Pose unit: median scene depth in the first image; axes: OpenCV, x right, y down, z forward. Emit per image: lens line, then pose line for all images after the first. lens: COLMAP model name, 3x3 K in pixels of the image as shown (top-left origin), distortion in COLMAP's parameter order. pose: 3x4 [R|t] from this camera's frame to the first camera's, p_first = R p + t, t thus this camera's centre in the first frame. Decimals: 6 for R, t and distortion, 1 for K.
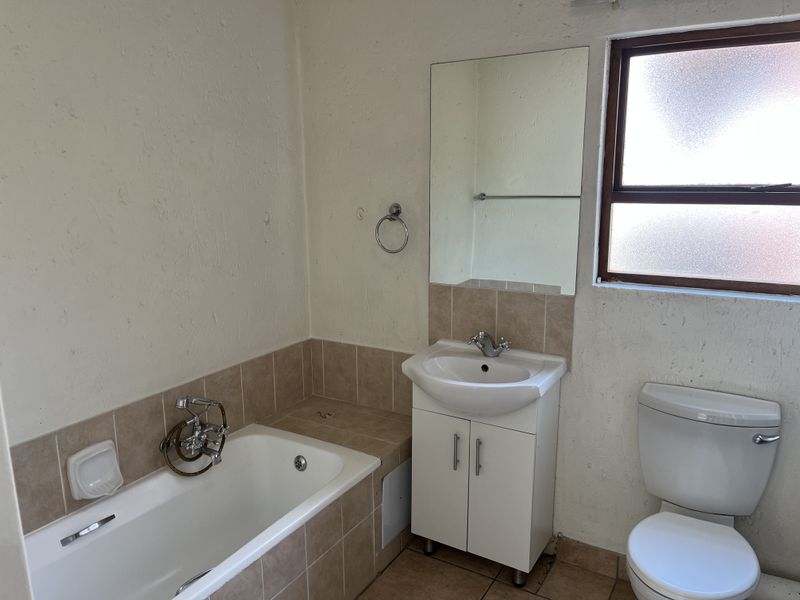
lens RADIAL K [[601.5, 0, 398.4], [0, 601.5, 299.7], [0, 0, 1]] dist [0.057040, -0.085376]
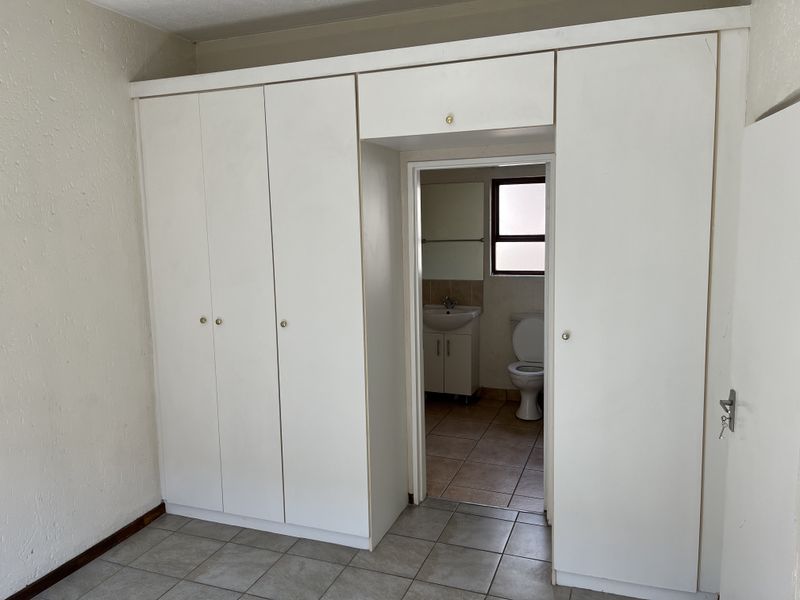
lens RADIAL K [[601.5, 0, 403.8], [0, 601.5, 298.1], [0, 0, 1]] dist [0.057040, -0.085376]
pose [[0.983281, -0.030772, 0.179475, -0.449936], [0.044296, 0.996432, -0.071839, 0.220777], [-0.176624, 0.078588, 0.981136, -1.285505]]
